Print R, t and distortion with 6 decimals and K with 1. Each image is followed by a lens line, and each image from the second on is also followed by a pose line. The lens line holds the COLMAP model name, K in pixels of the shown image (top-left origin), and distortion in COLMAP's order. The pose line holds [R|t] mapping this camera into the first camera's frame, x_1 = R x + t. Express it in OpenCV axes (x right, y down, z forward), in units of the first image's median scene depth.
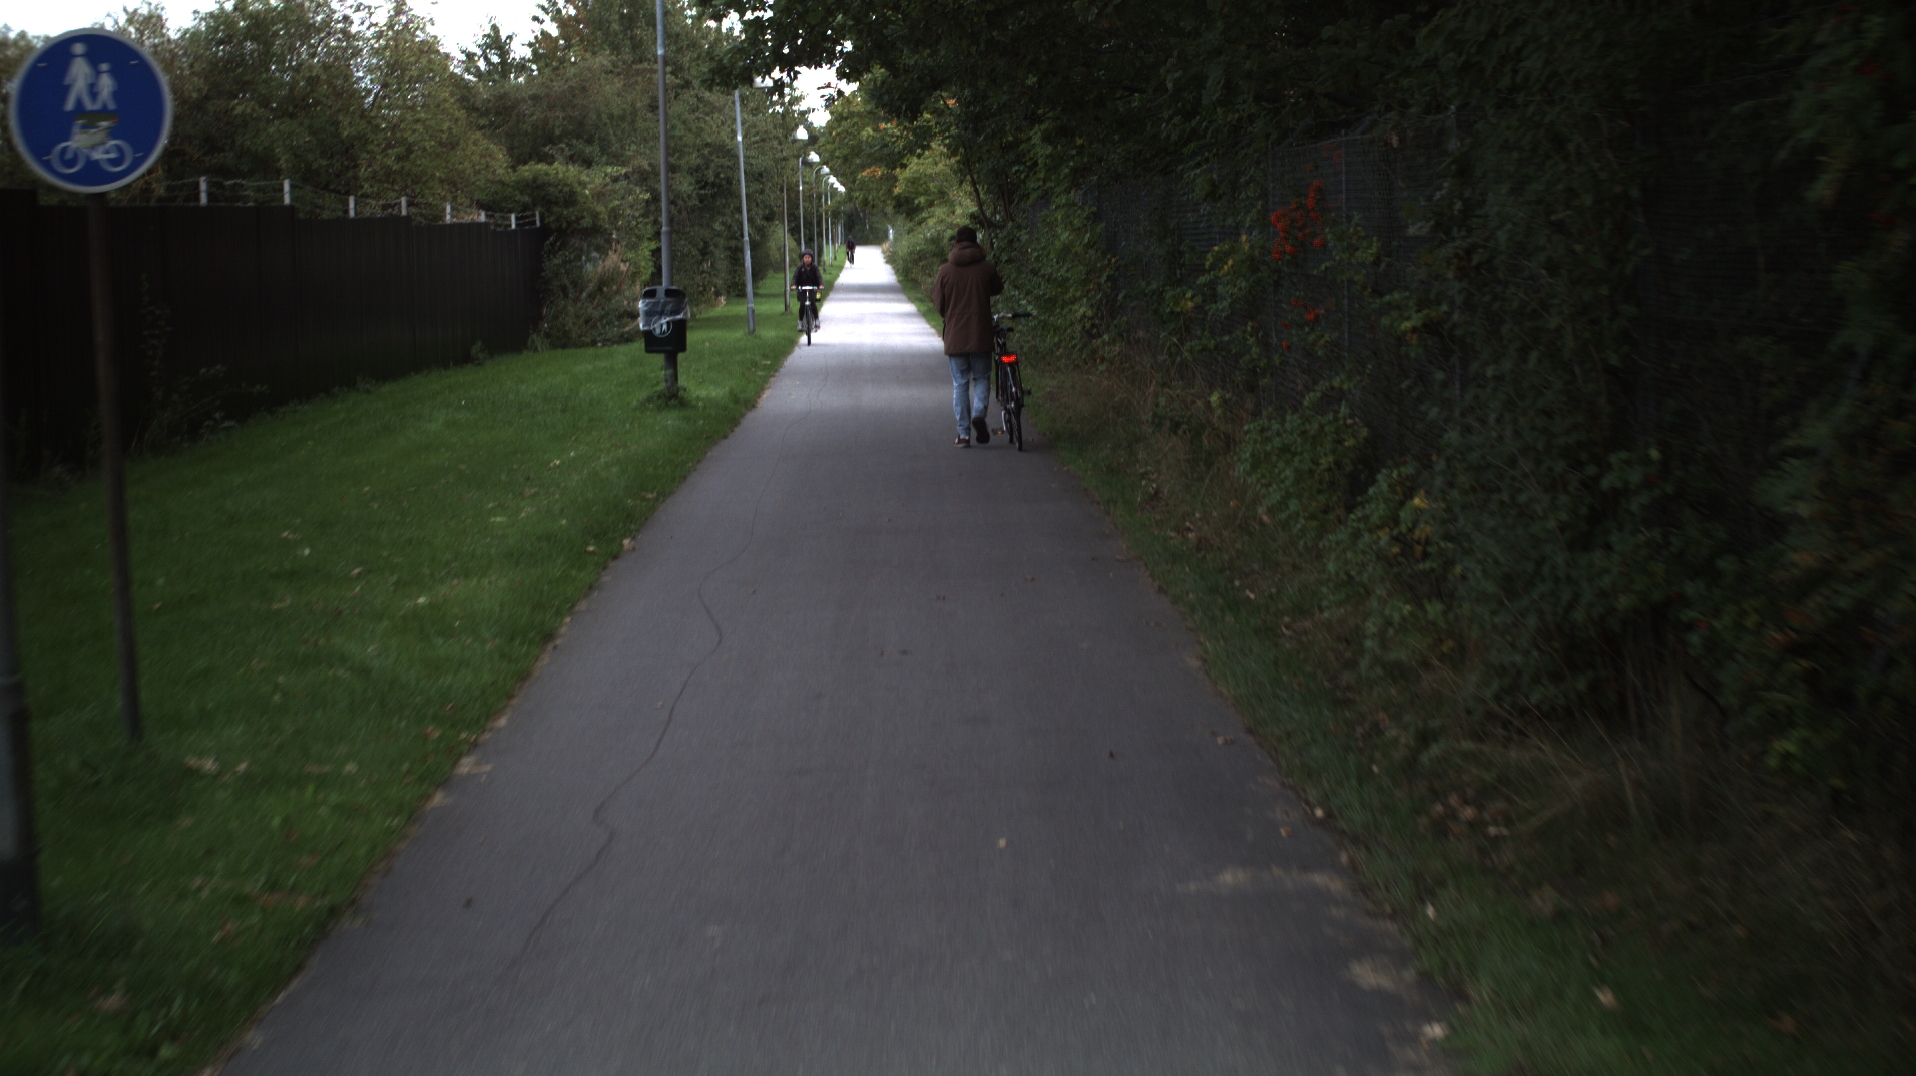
lens RADIAL K [[3527.4, 0, 958.0], [0, 3527.4, 538.0], [0, 0, 1]] dist [-0.276527, 0.318690]
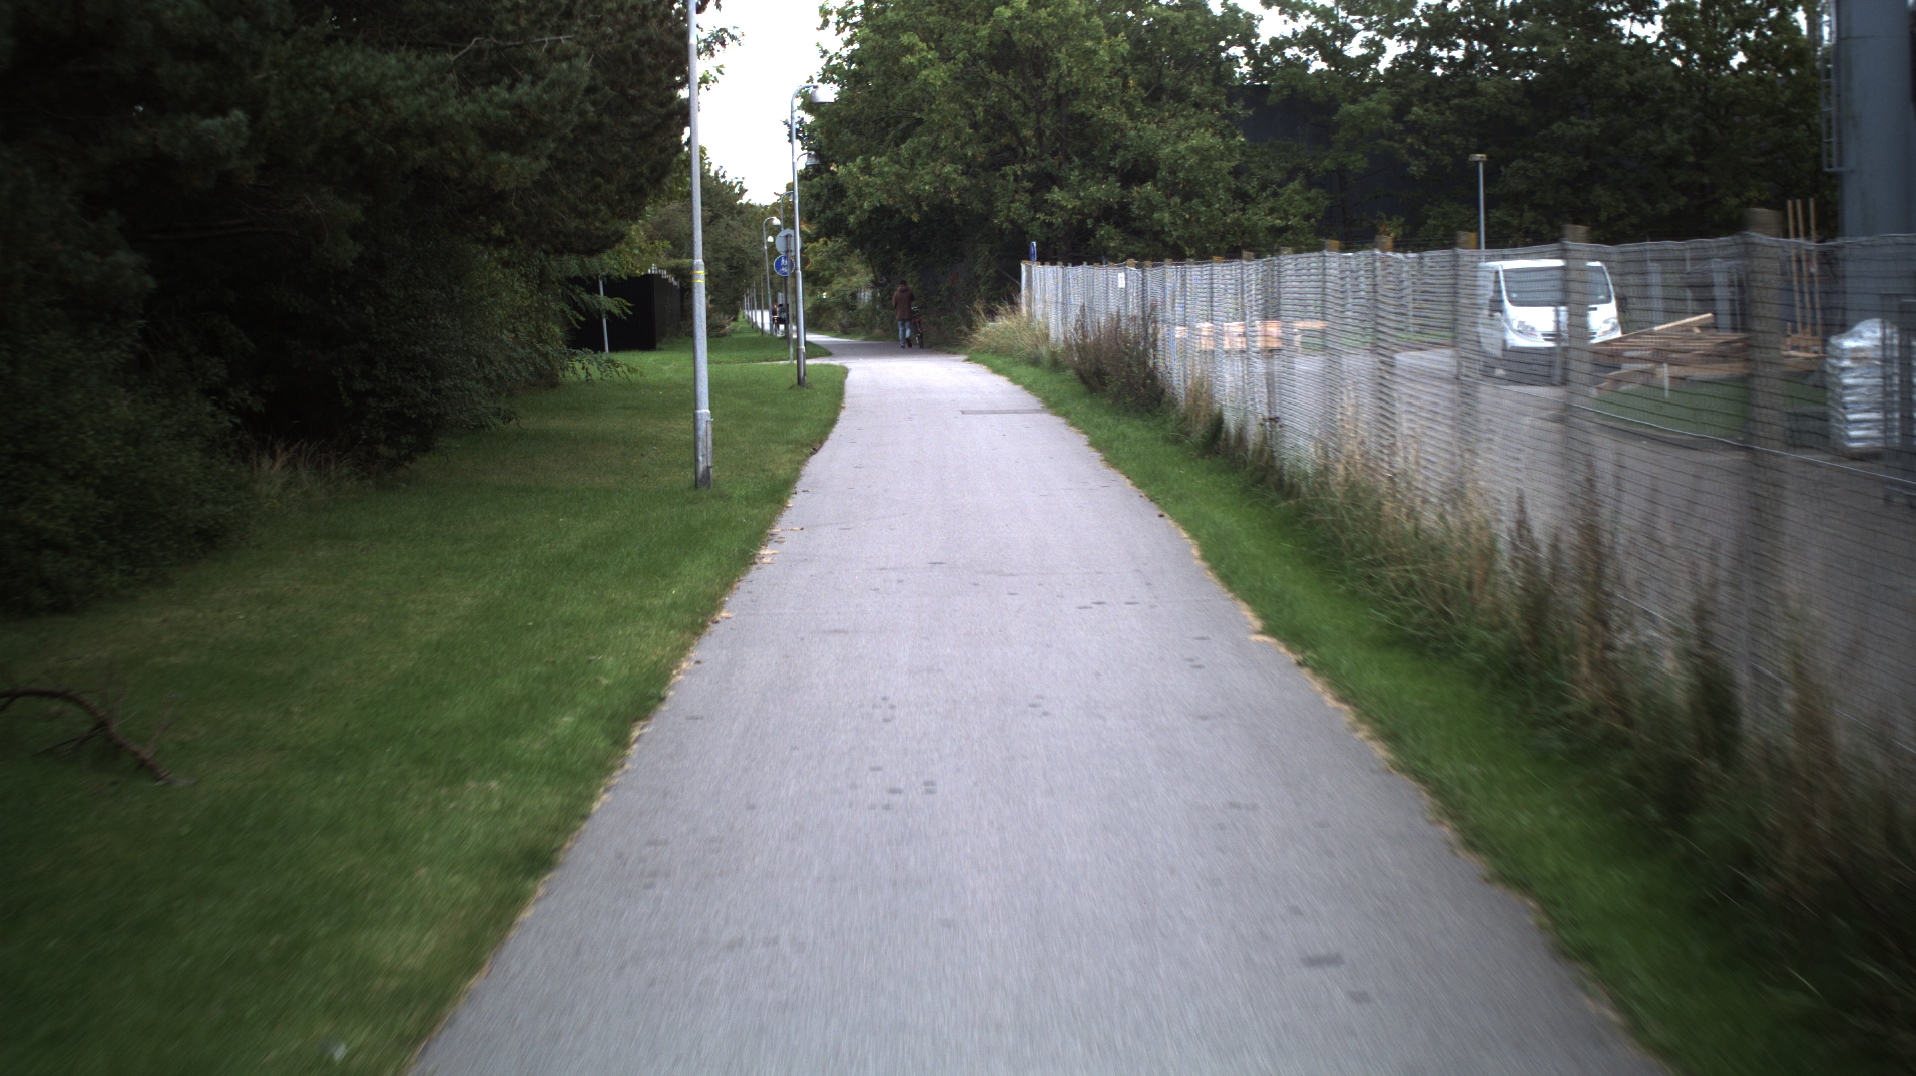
lens RADIAL K [[3527.4, 0, 958.0], [0, 3527.4, 538.0], [0, 0, 1]] dist [-0.276527, 0.318690]
pose [[0.999080, -0.012627, 0.040974, -0.034810], [0.013434, 0.999720, -0.019474, 0.118210], [-0.040717, 0.020006, 0.998970, -1.259270]]
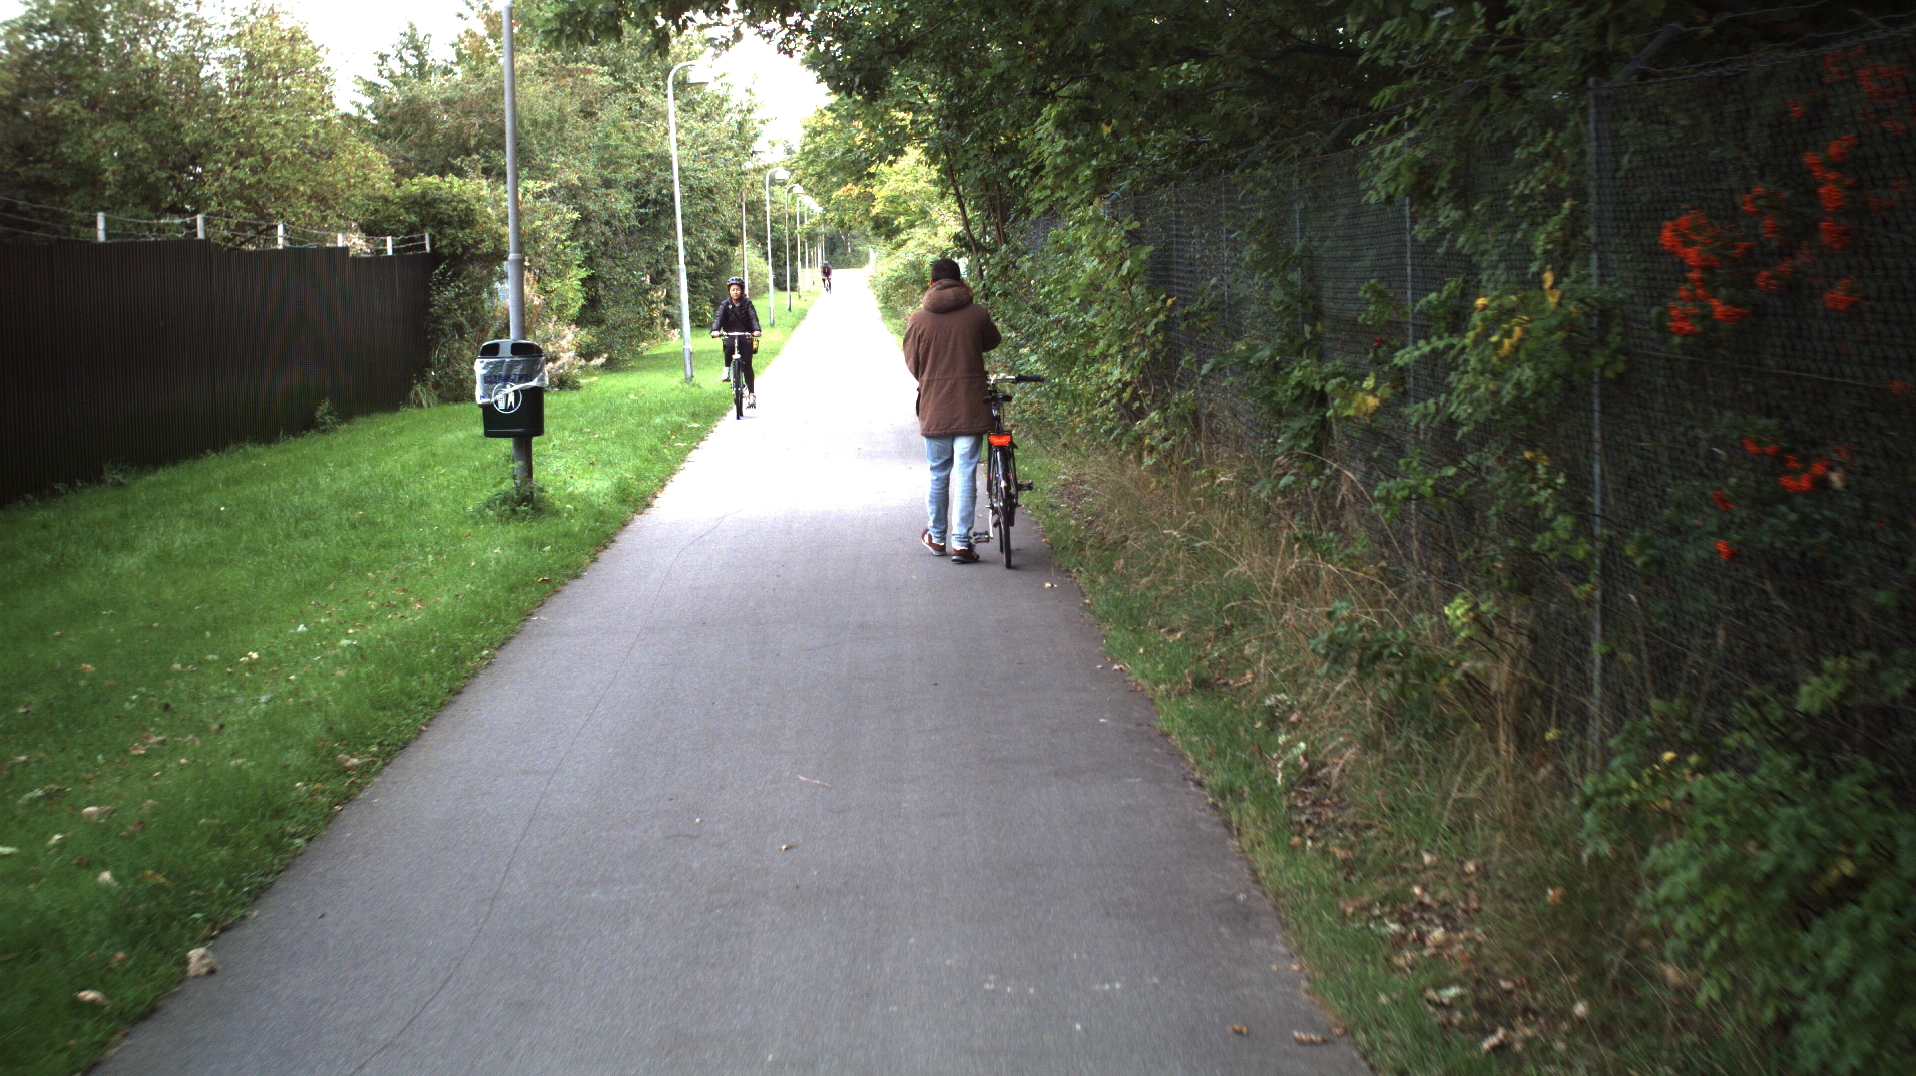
lens RADIAL K [[3527.4, 0, 958.0], [0, 3527.4, 538.0], [0, 0, 1]] dist [-0.276527, 0.318690]
pose [[0.999986, -0.003638, 0.003875, 0.000910], [0.003663, 0.999973, -0.006367, -0.016181], [-0.003852, 0.006381, 0.999972, 0.179894]]
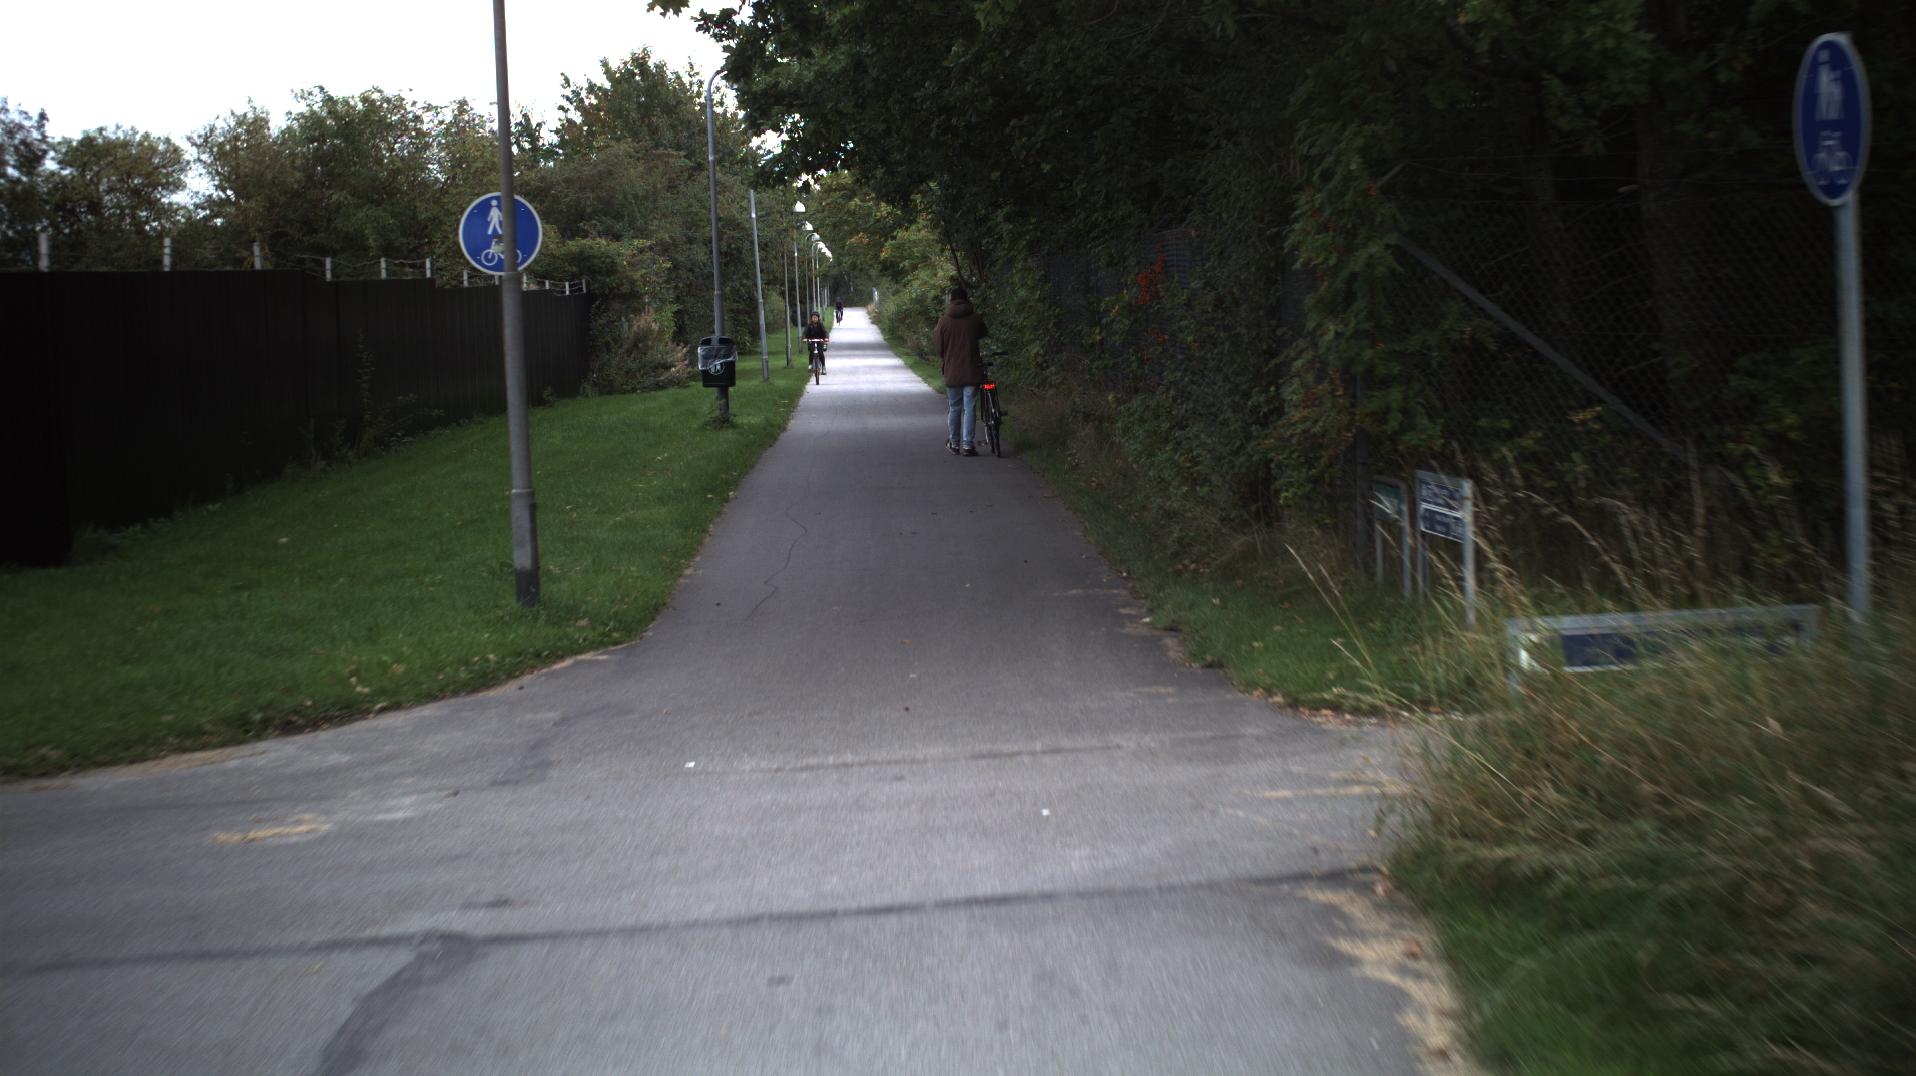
lens RADIAL K [[3527.4, 0, 958.0], [0, 3527.4, 538.0], [0, 0, 1]] dist [-0.276527, 0.318690]
pose [[0.999875, -0.015270, 0.004143, -0.000185], [0.015339, 0.999734, -0.017224, 0.016029], [-0.003879, 0.017285, 0.999843, -0.181059]]
